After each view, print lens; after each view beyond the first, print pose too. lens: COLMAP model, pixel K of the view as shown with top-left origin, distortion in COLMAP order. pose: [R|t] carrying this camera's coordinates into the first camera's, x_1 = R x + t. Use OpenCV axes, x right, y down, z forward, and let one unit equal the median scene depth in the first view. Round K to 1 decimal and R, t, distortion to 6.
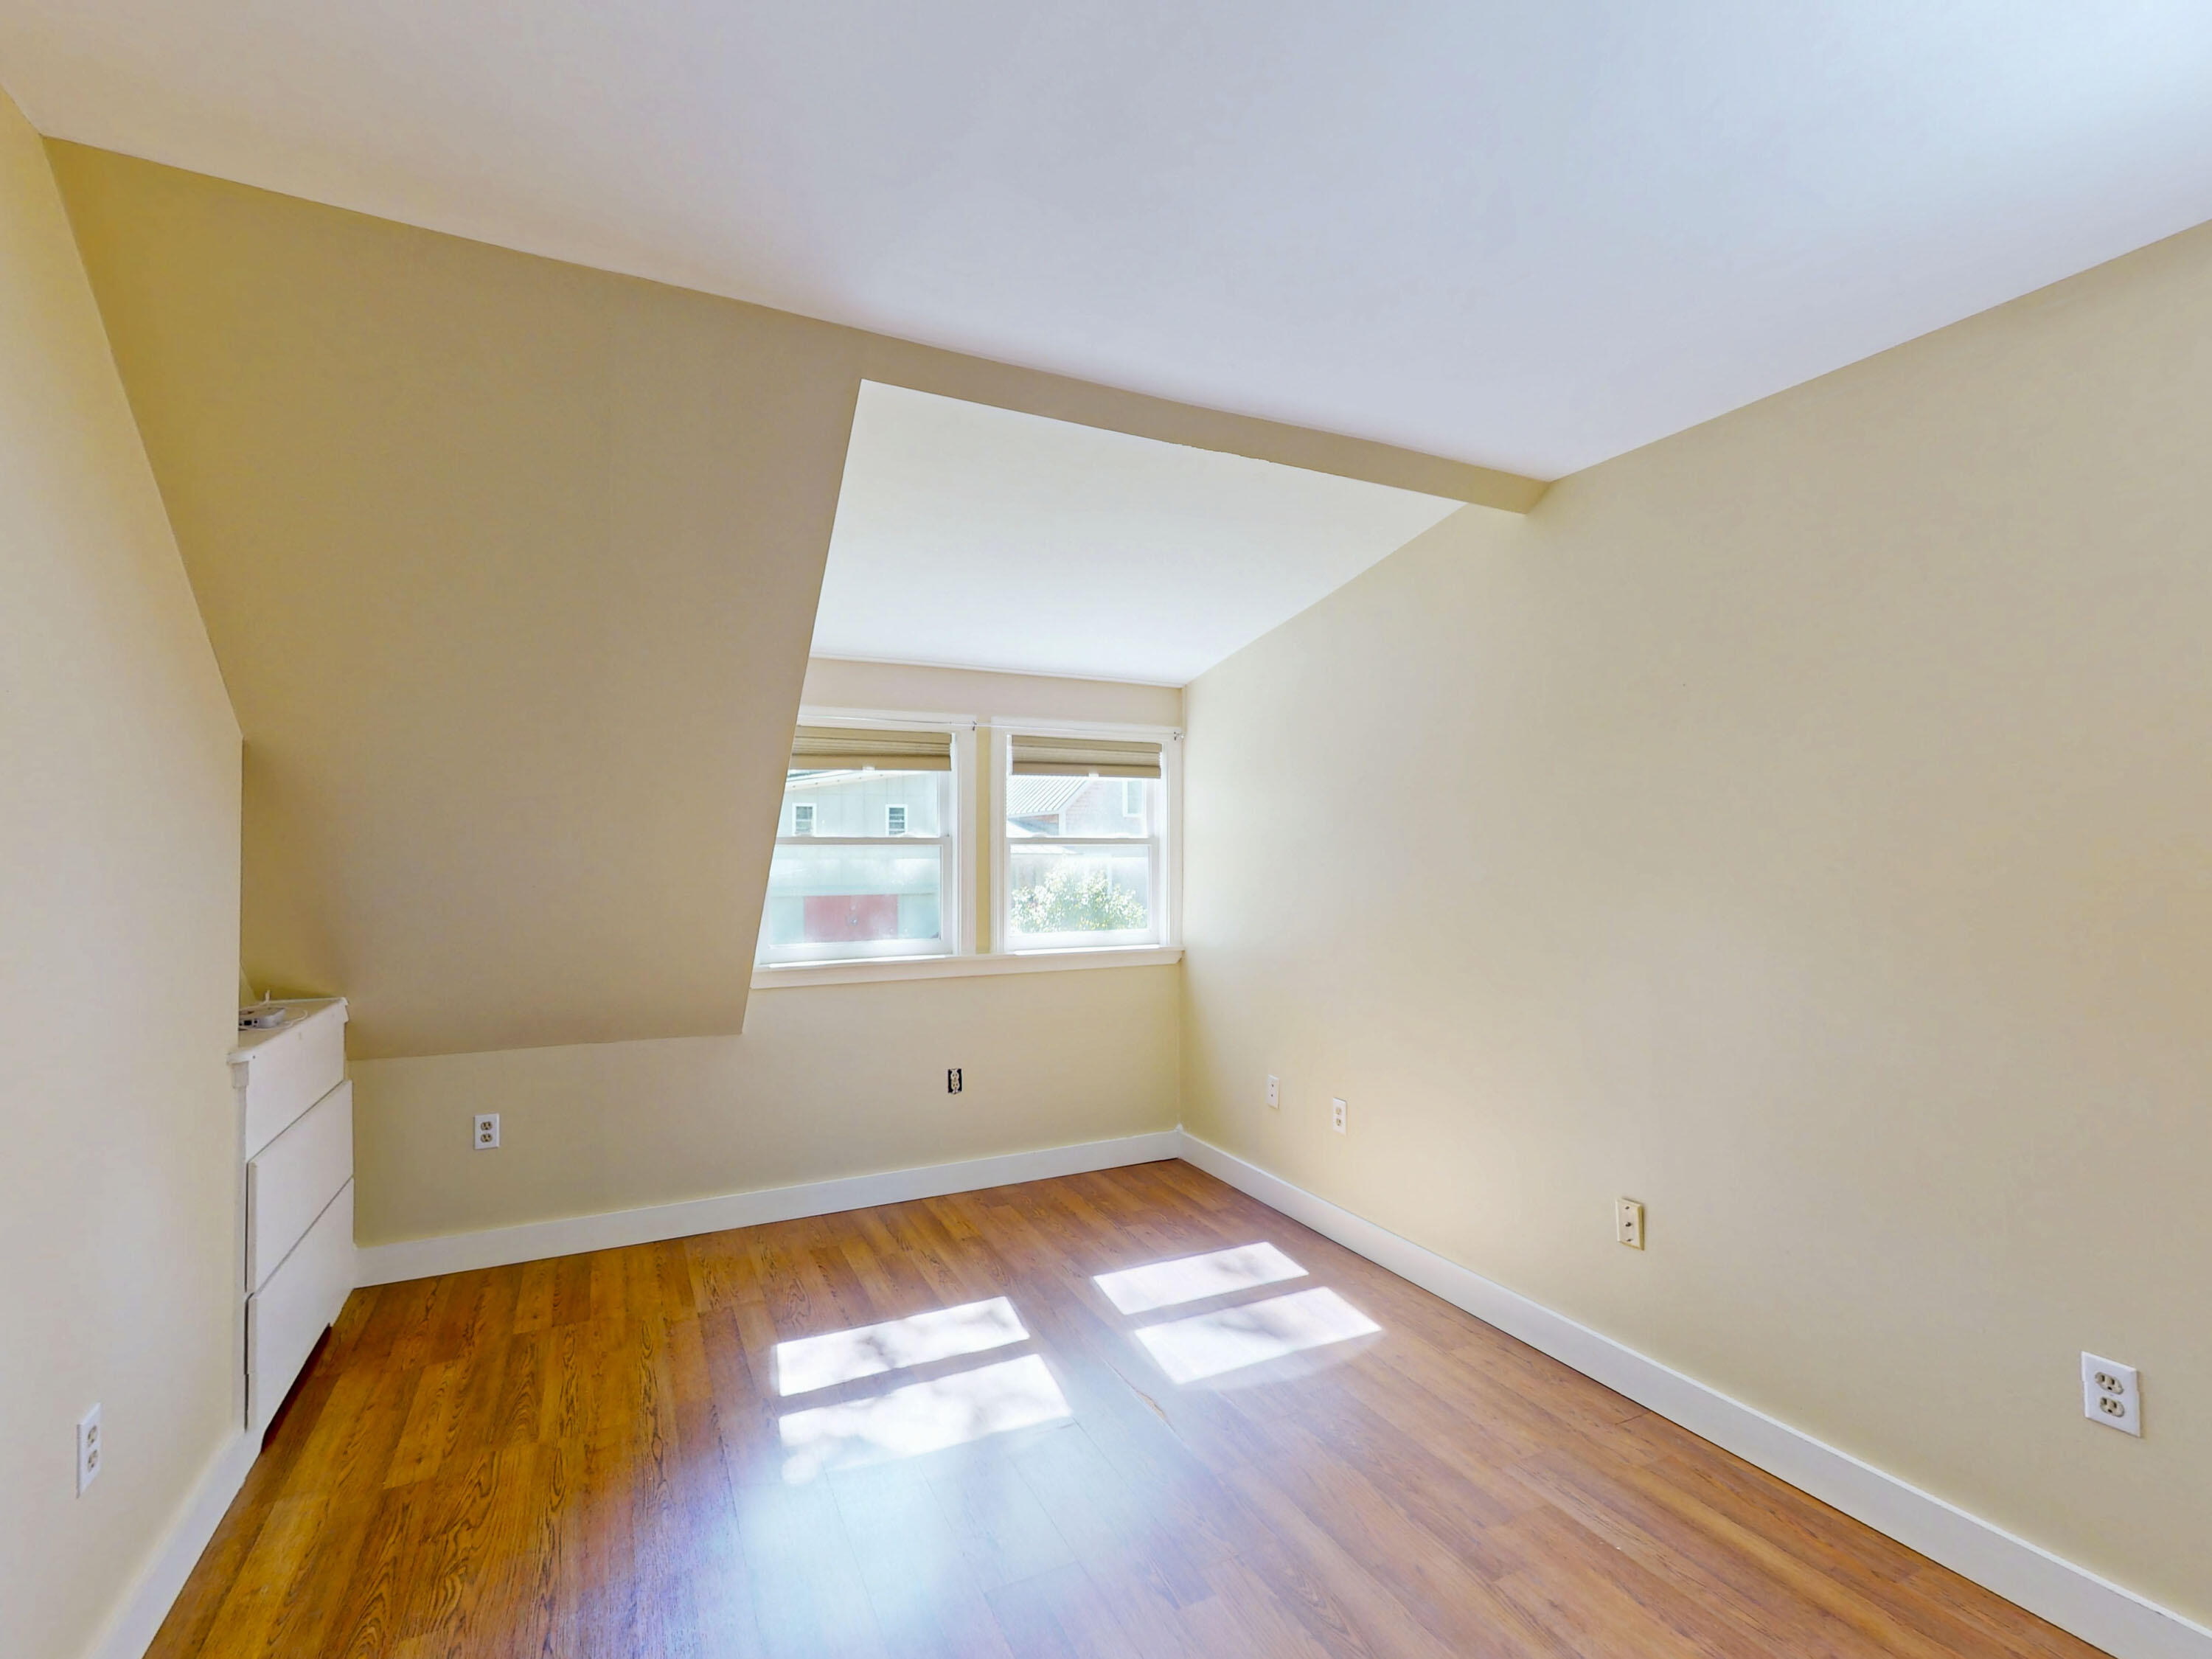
lens RADIAL K [[1031.8, 0, 1106.0], [0, 1031.8, 829.5], [0, 0, 1]] dist [0.002054, 0.000824]
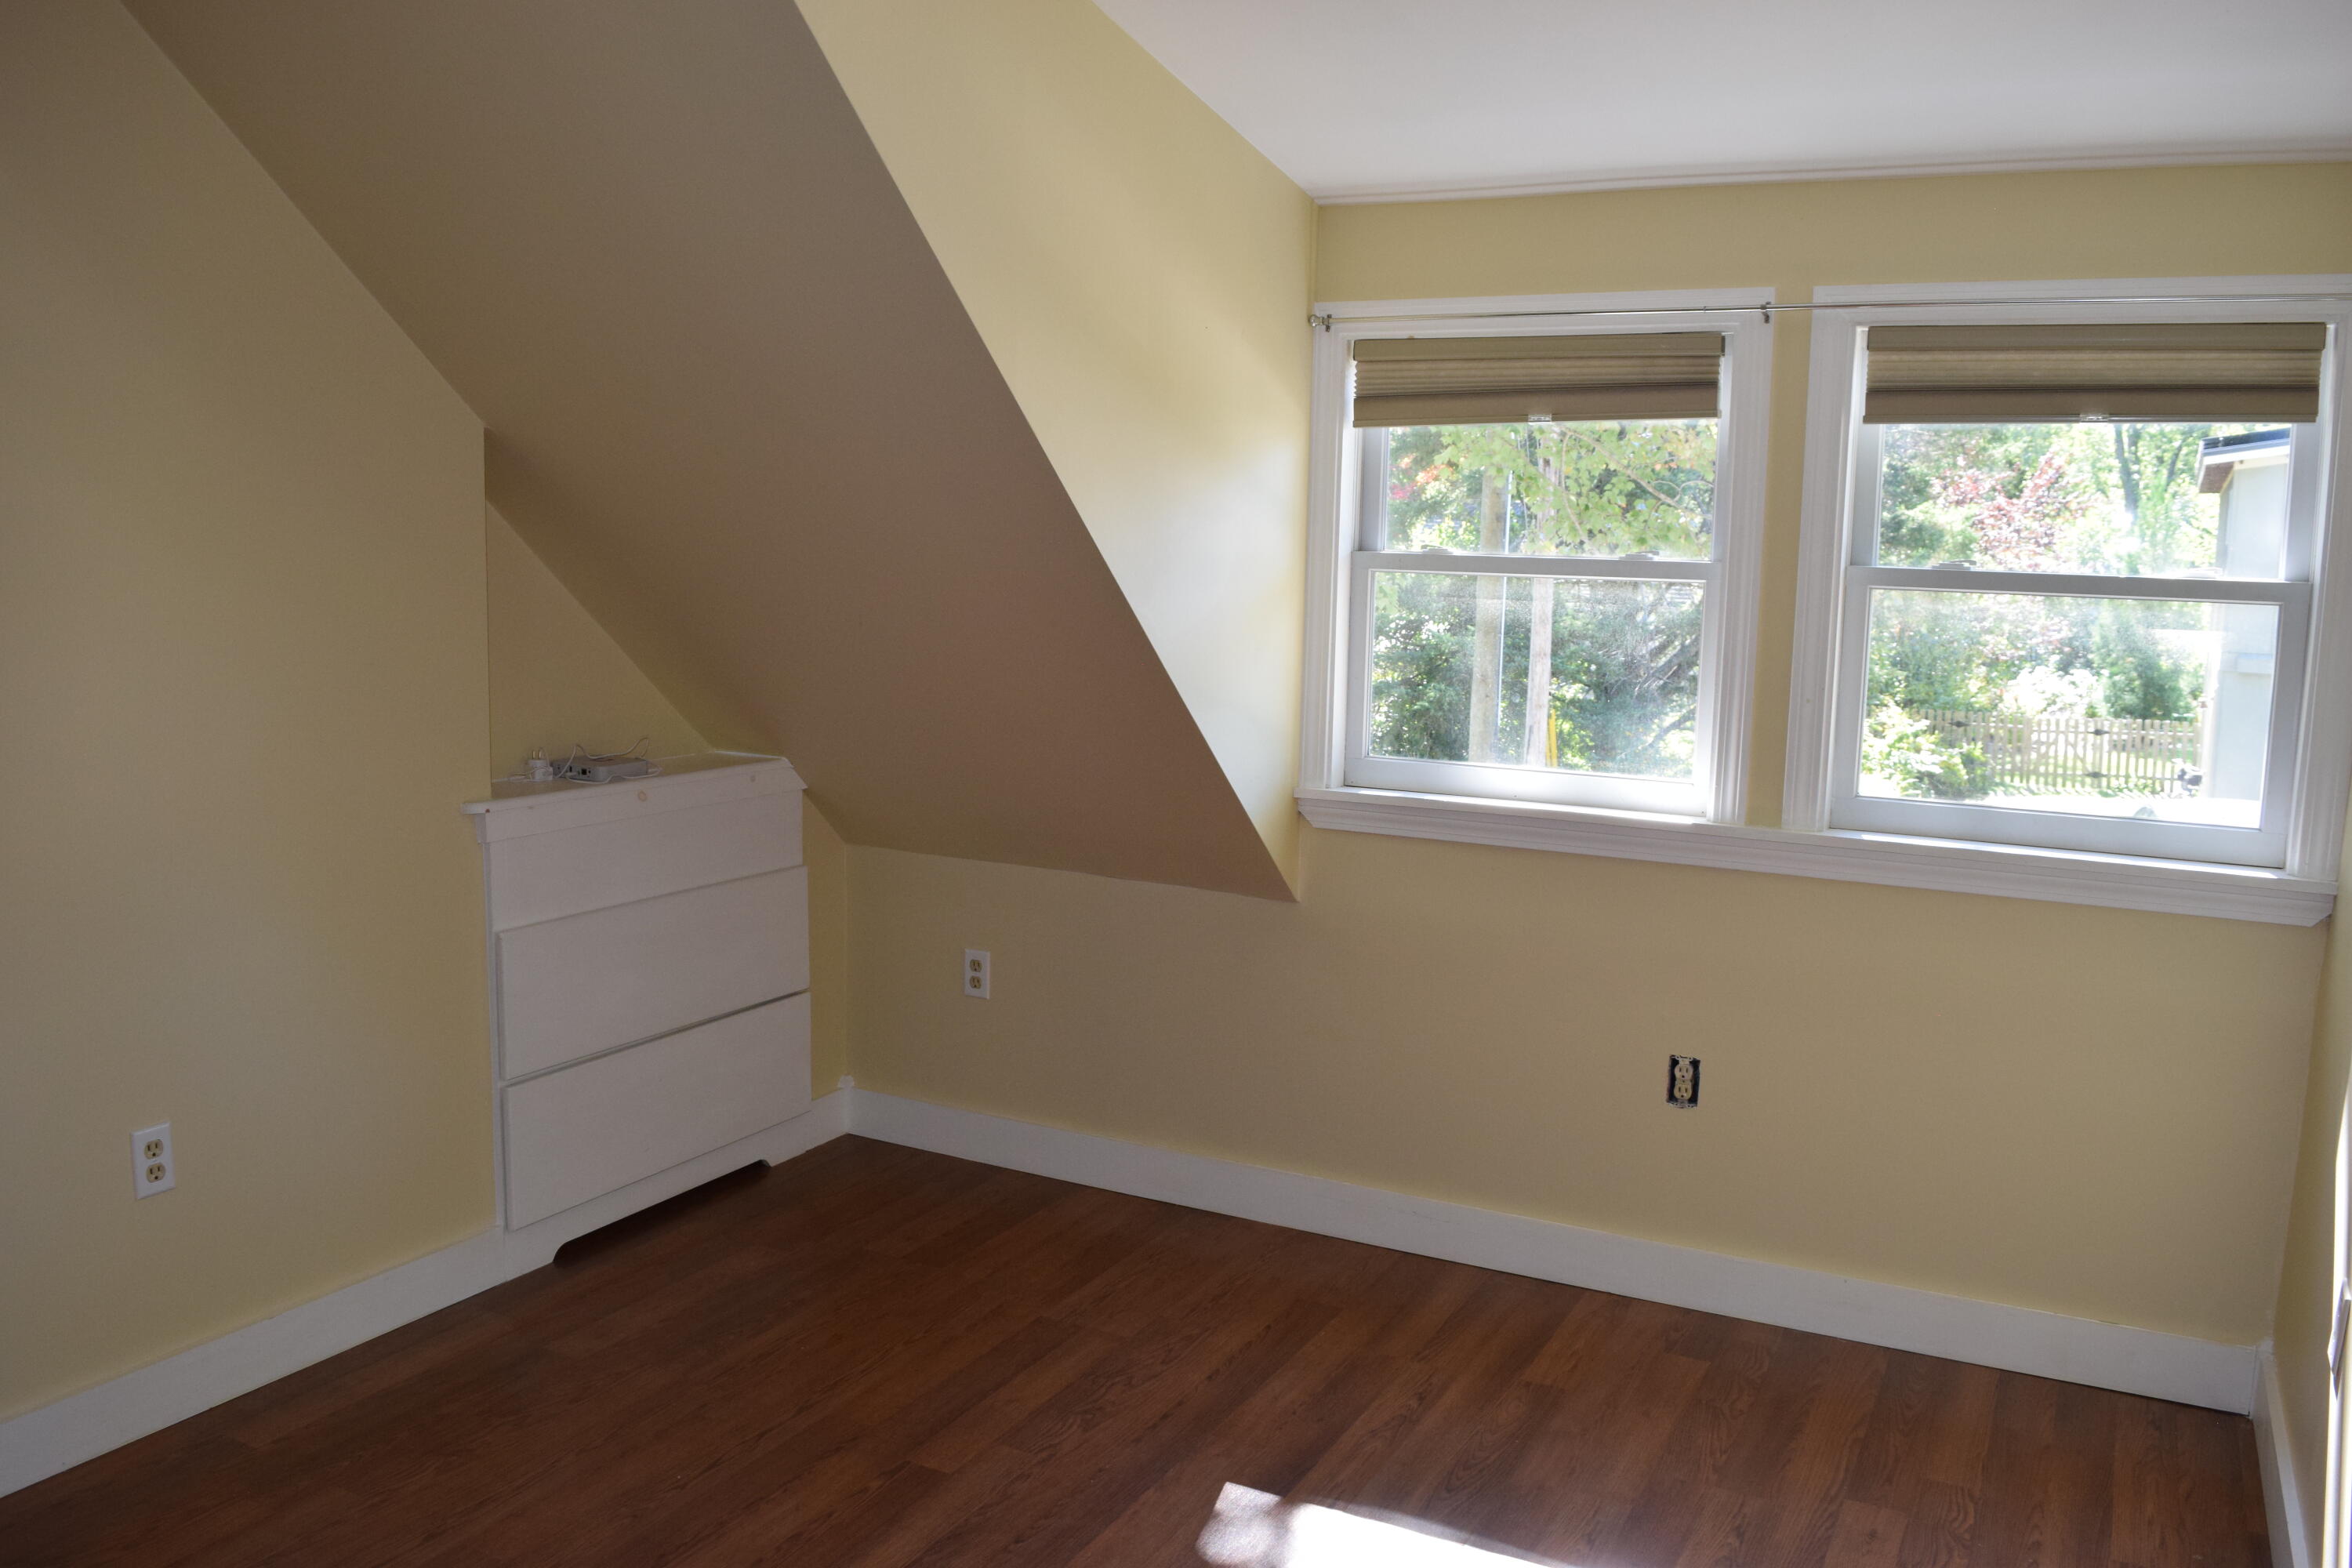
lens RADIAL K [[1850.7, 0, 1176.0], [0, 1850.7, 784.0], [0, 0, 1]] dist [-0.064024, -0.000985]
pose [[0.588535, 0.118903, -0.799680, 0.386663], [-0.015842, 0.990632, 0.135636, -0.002822], [0.808317, -0.067158, 0.584905, 0.334809]]
